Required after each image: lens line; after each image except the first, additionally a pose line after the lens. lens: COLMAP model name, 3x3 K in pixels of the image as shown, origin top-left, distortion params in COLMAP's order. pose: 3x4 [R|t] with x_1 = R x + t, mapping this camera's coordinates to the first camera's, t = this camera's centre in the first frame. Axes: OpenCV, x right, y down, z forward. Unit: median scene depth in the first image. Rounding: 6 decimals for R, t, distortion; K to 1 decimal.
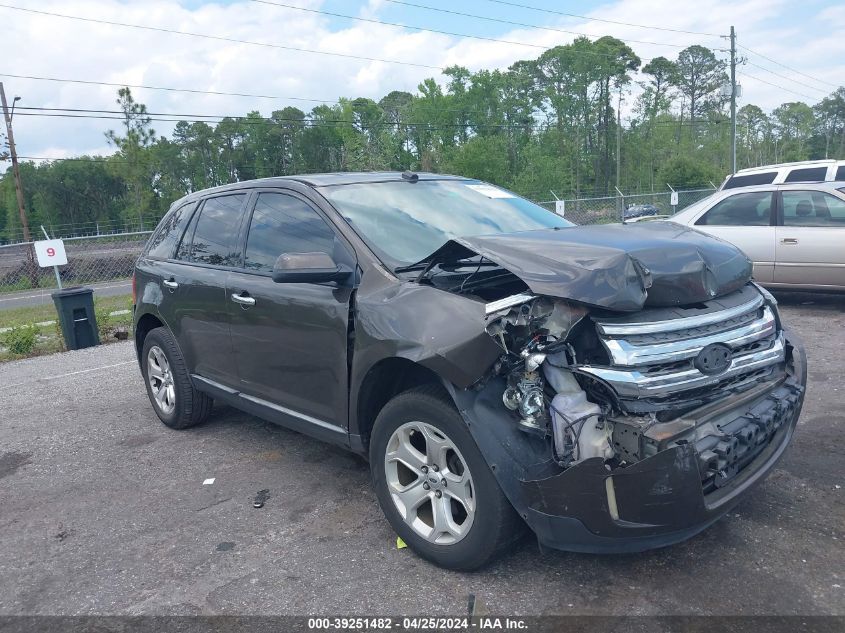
lens RADIAL K [[702.8, 0, 420.3], [0, 702.8, 315.9], [0, 0, 1]] dist [-0.000775, -0.001371]
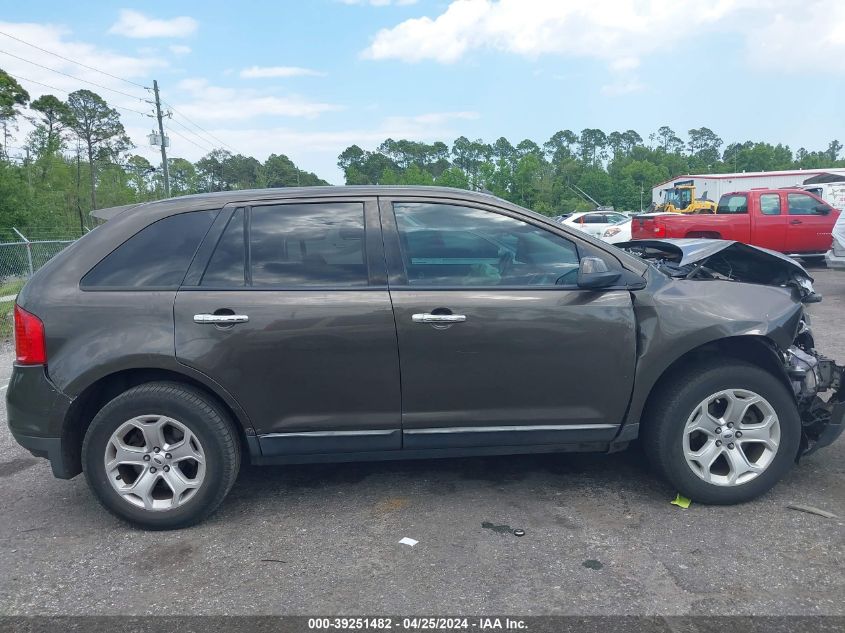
lens RADIAL K [[702.8, 0, 420.3], [0, 702.8, 315.9], [0, 0, 1]] dist [-0.000775, -0.001371]
pose [[0.629830, -0.061888, 0.774263, -0.096075], [0.114949, 0.993271, -0.014113, -0.001729], [-0.768180, 0.097890, 0.632706, 0.045744]]
